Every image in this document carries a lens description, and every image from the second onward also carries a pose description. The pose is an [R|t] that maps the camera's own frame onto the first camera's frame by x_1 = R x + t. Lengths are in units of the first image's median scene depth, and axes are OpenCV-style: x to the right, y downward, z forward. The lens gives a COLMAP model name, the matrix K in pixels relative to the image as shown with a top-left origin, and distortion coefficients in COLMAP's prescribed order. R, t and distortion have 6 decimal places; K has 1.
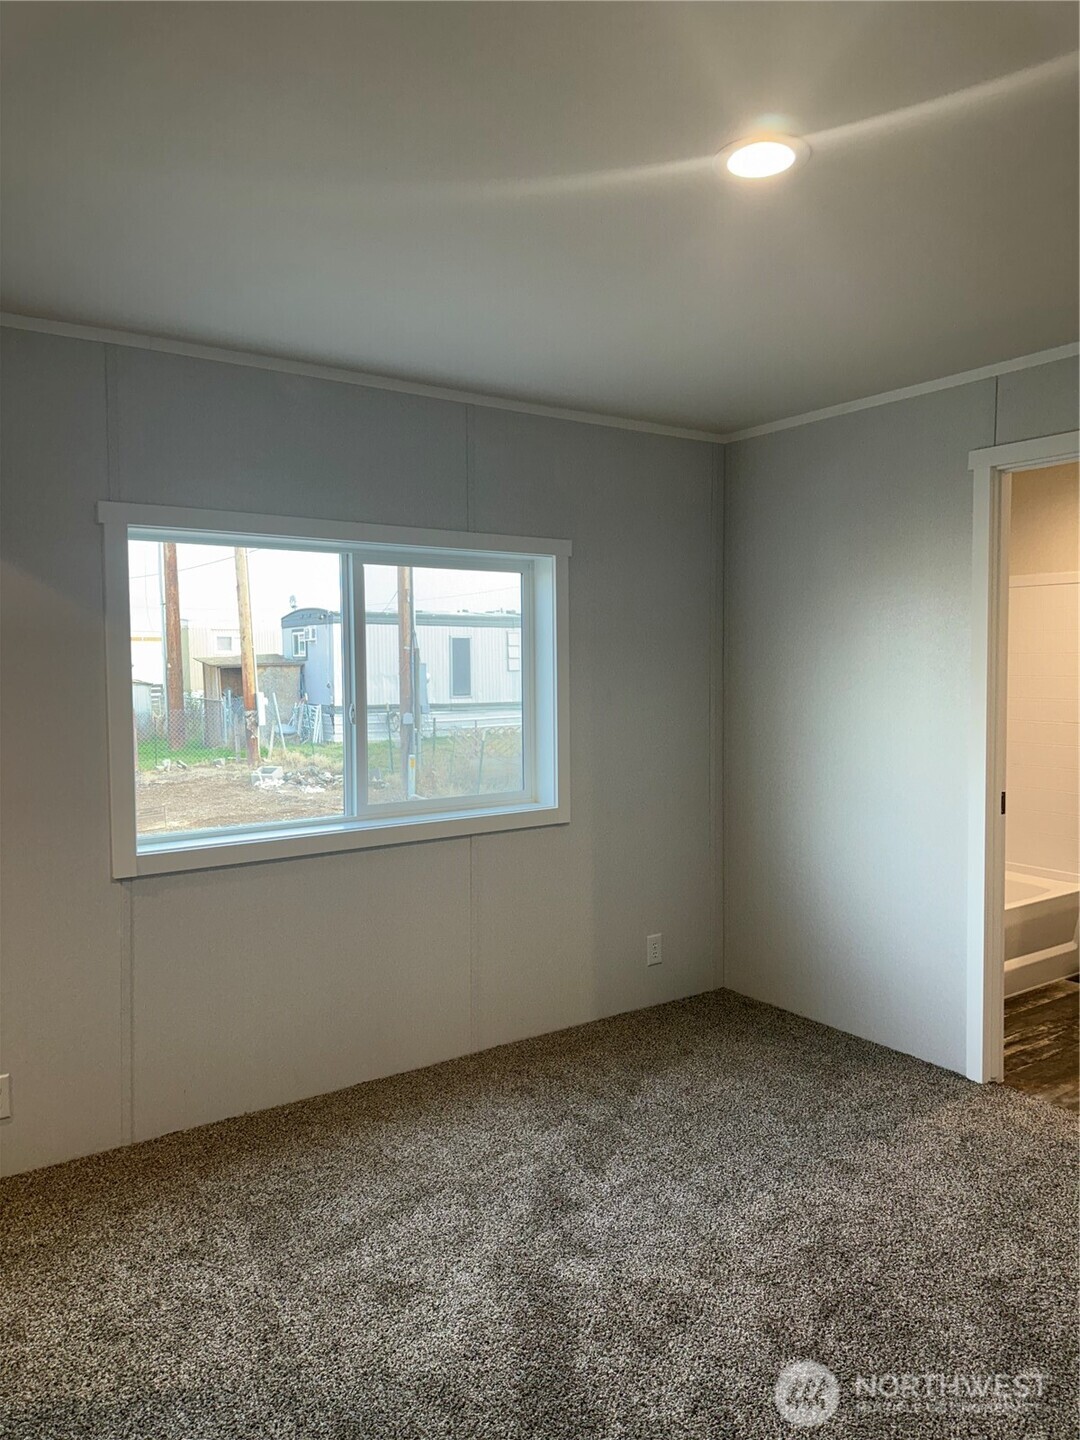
lens RADIAL K [[1027.7, 0, 536.6], [0, 1027.7, 715.7], [0, 0, 1]] dist [0.038298, -0.002703]
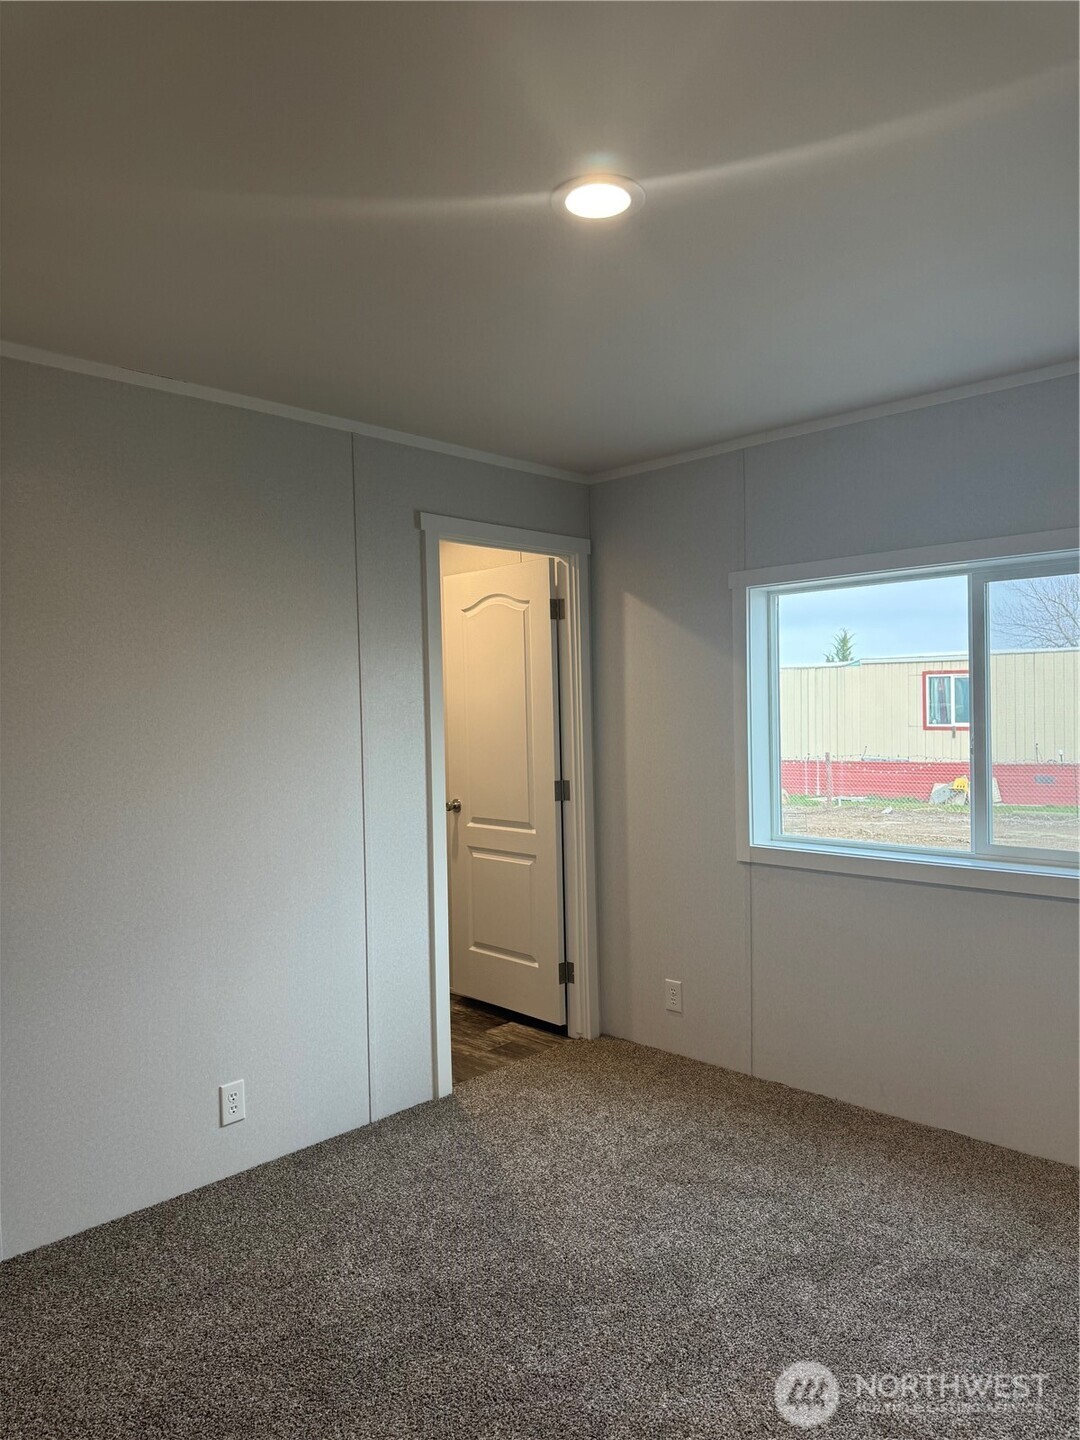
lens RADIAL K [[1027.7, 0, 536.6], [0, 1027.7, 715.7], [0, 0, 1]] dist [0.038298, -0.002703]
pose [[0.193696, 0.010594, -0.981004, 0.799656], [-0.033345, 0.999435, 0.004209, -0.020225], [0.980495, 0.031896, 0.193940, 0.499259]]
